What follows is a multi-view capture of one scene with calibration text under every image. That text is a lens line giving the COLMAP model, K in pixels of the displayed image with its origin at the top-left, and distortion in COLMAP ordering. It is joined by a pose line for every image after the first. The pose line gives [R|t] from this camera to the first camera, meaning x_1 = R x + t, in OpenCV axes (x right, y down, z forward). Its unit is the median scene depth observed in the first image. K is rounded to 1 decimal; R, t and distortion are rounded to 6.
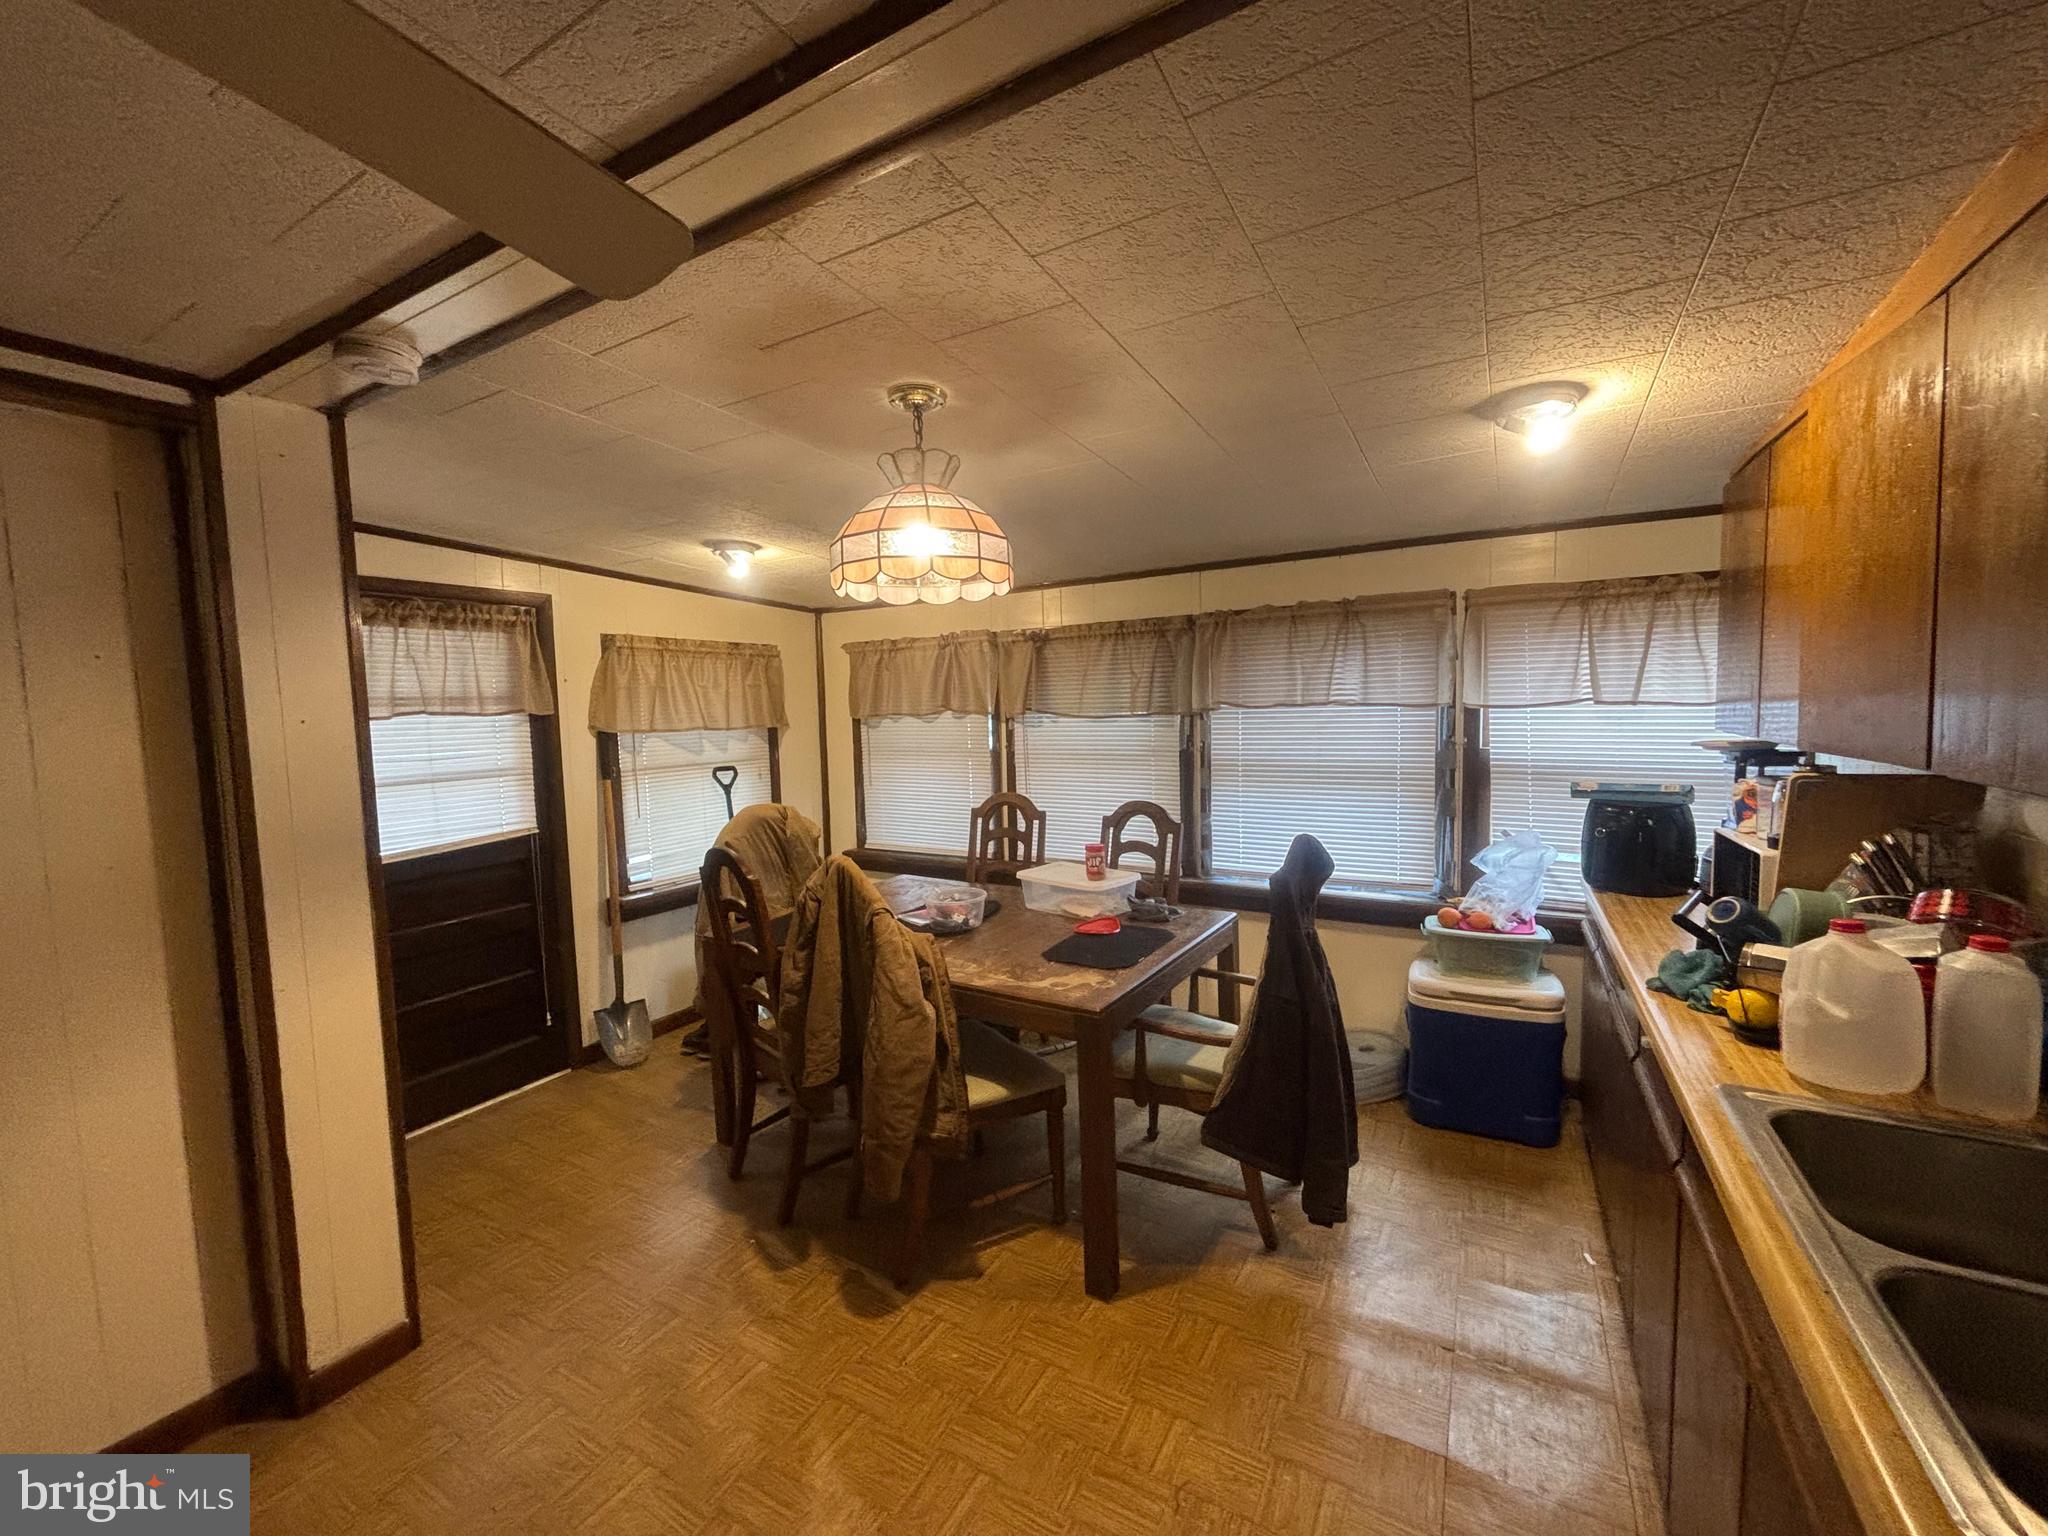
lens RADIAL K [[827.7, 0, 983.2], [0, 827.7, 765.9], [0, 0, 1]] dist [-0.013637, -0.000279]
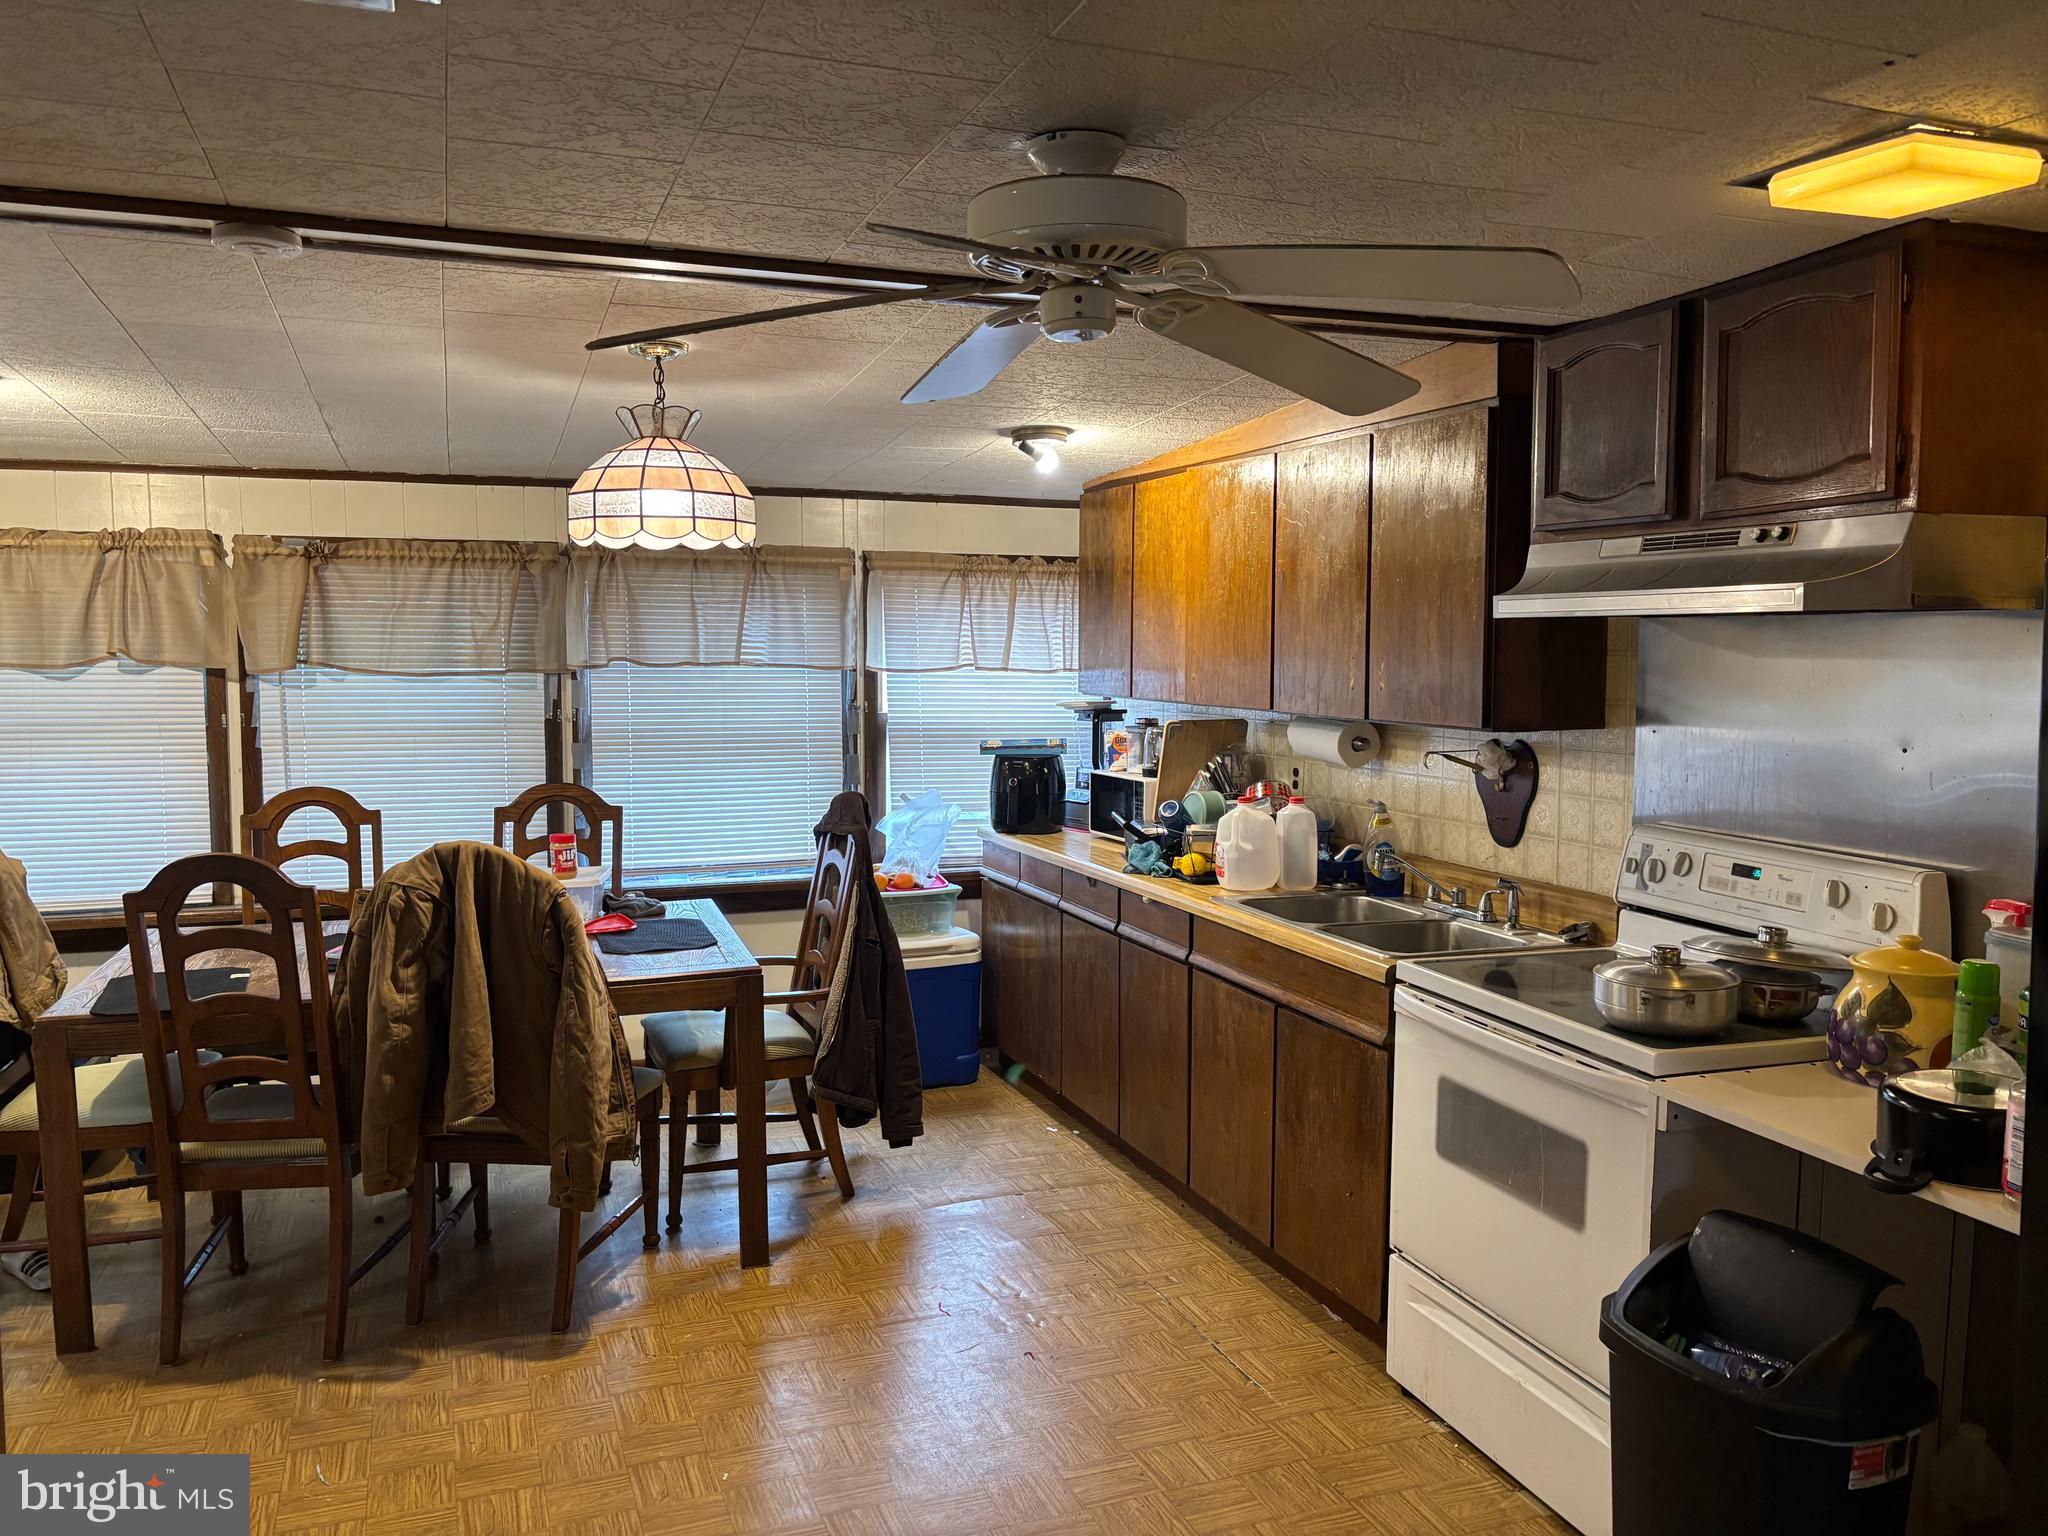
lens RADIAL K [[1560.5, 0, 1024.0], [0, 1560.5, 768.0], [0, 0, 1]] dist [-0.004001, -0.008894]
pose [[0.616658, -0.030583, 0.786637, -0.750103], [0.034709, 0.999330, 0.011644, 0.028865], [-0.786465, 0.020123, 0.617306, -0.279902]]
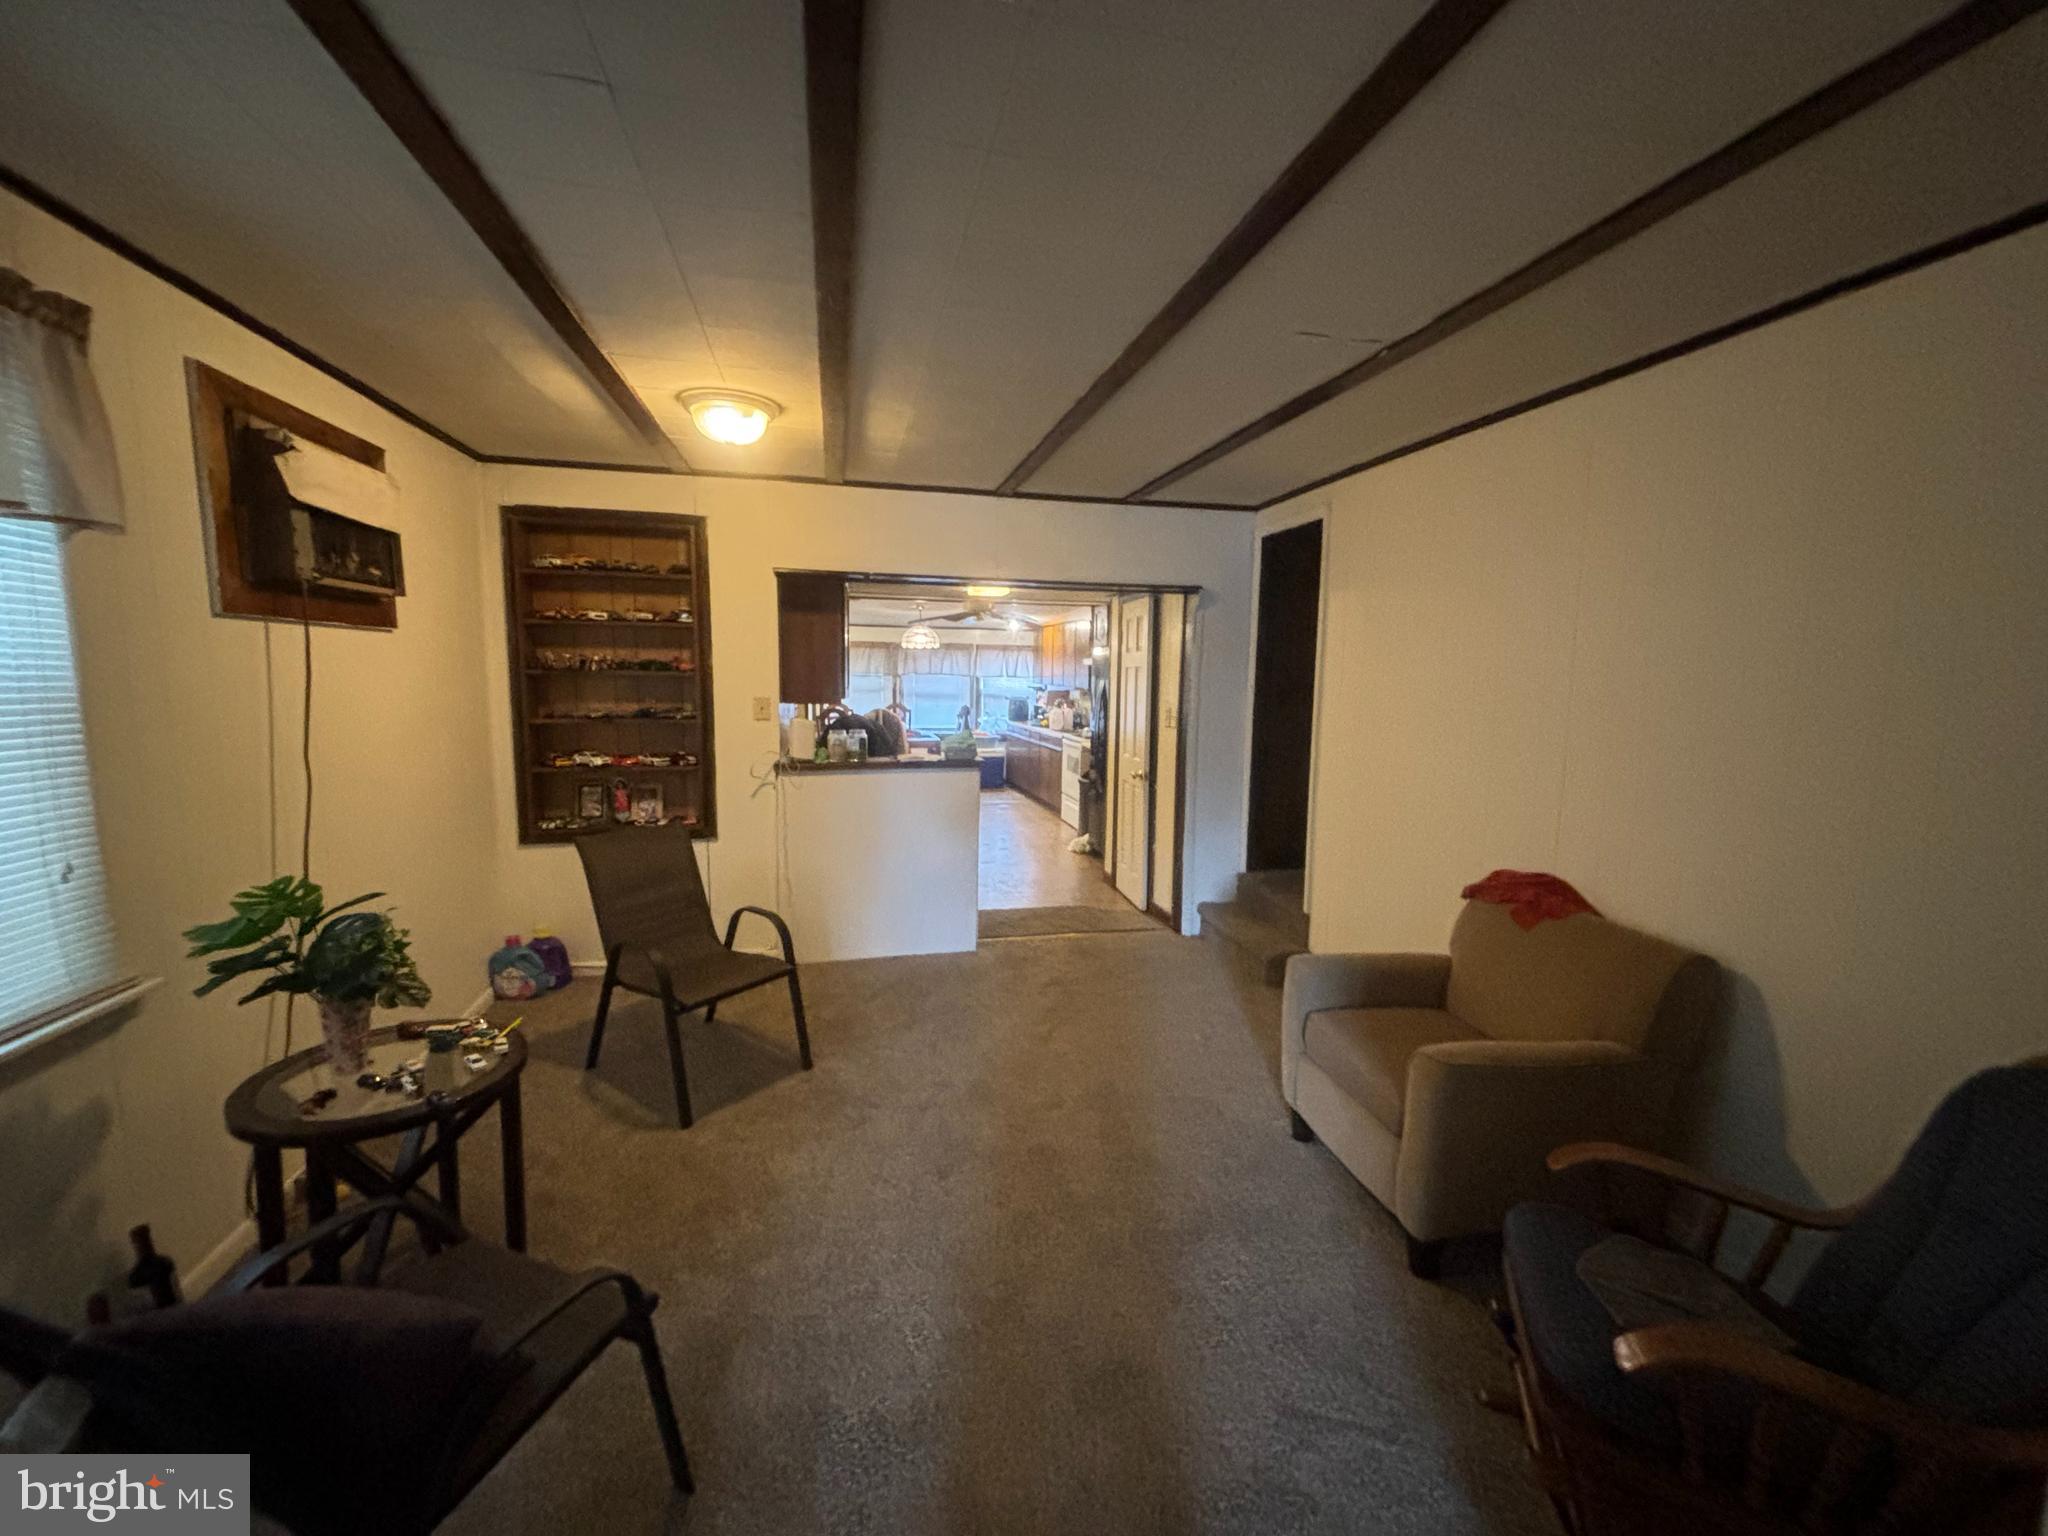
lens RADIAL K [[824.0, 0, 1024.0], [0, 824.0, 768.0], [0, 0, 1]] dist [-0.014265, -0.000327]
pose [[0.714617, -0.035971, 0.698590, -1.756570], [0.014166, 0.999216, 0.036959, 0.192043], [-0.699372, -0.016515, 0.714567, -1.673394]]
